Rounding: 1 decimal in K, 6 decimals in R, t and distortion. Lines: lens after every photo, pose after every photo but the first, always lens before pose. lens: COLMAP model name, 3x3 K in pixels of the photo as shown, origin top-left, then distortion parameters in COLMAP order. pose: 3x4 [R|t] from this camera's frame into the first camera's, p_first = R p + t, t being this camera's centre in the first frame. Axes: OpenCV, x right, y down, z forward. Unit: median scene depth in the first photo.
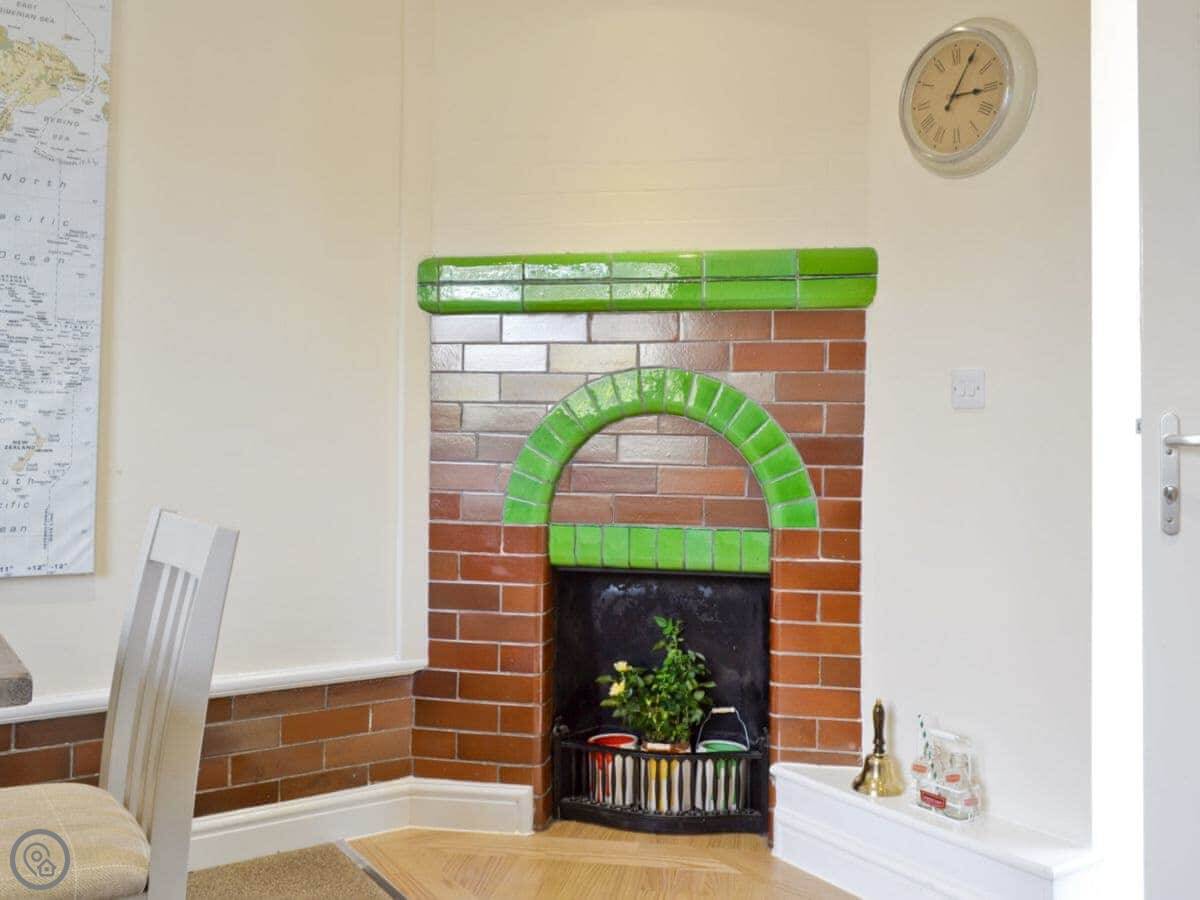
lens RADIAL K [[1133.5, 0, 600.1], [0, 1133.5, 403.8], [0, 0, 1]] dist [0.015136, 0.016412]
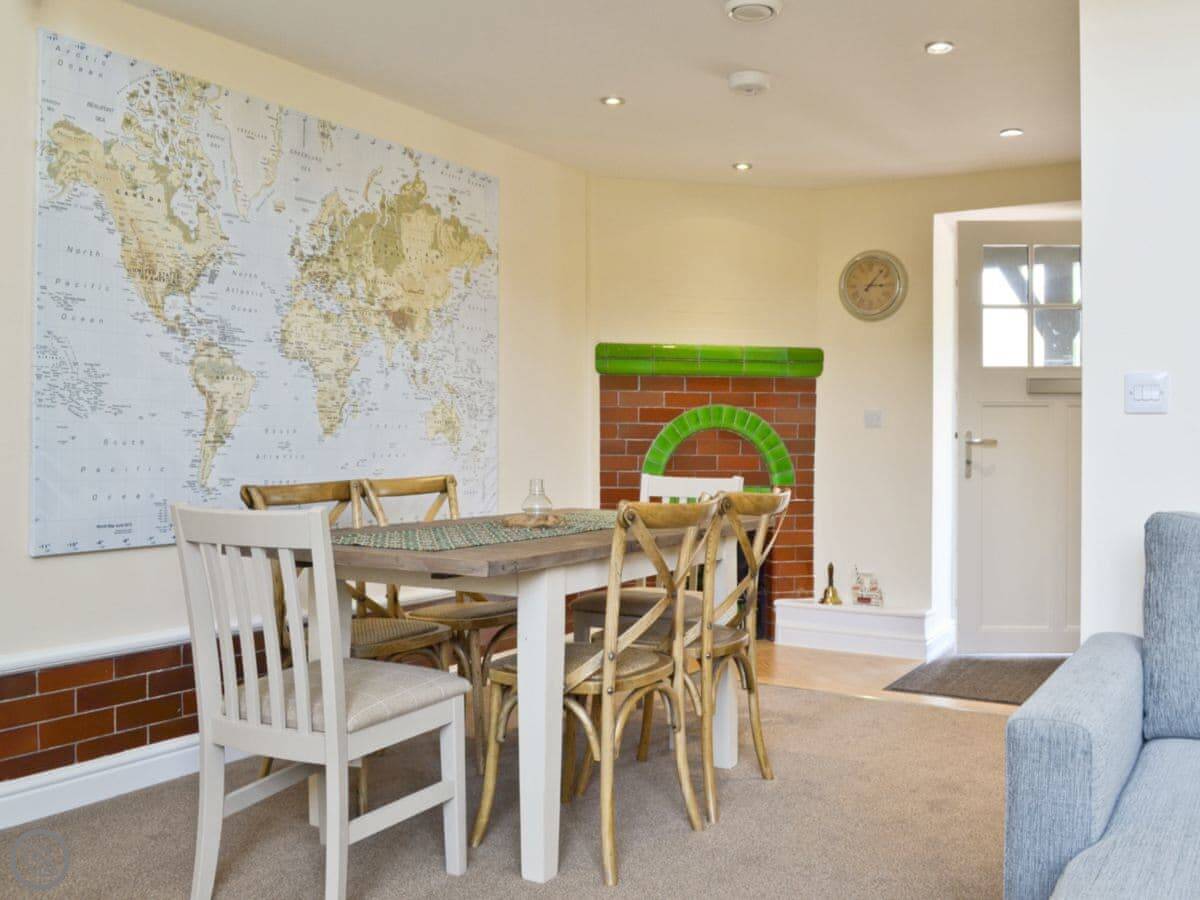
lens RADIAL K [[1074.6, 0, 603.9], [0, 1074.6, 427.6], [0, 0, 1]] dist [-0.054556, 0.006402]
pose [[0.915276, -0.003750, 0.402810, -0.908711], [-0.006322, 0.999700, 0.023671, -0.037046], [-0.402778, -0.024212, 0.914977, -0.635207]]
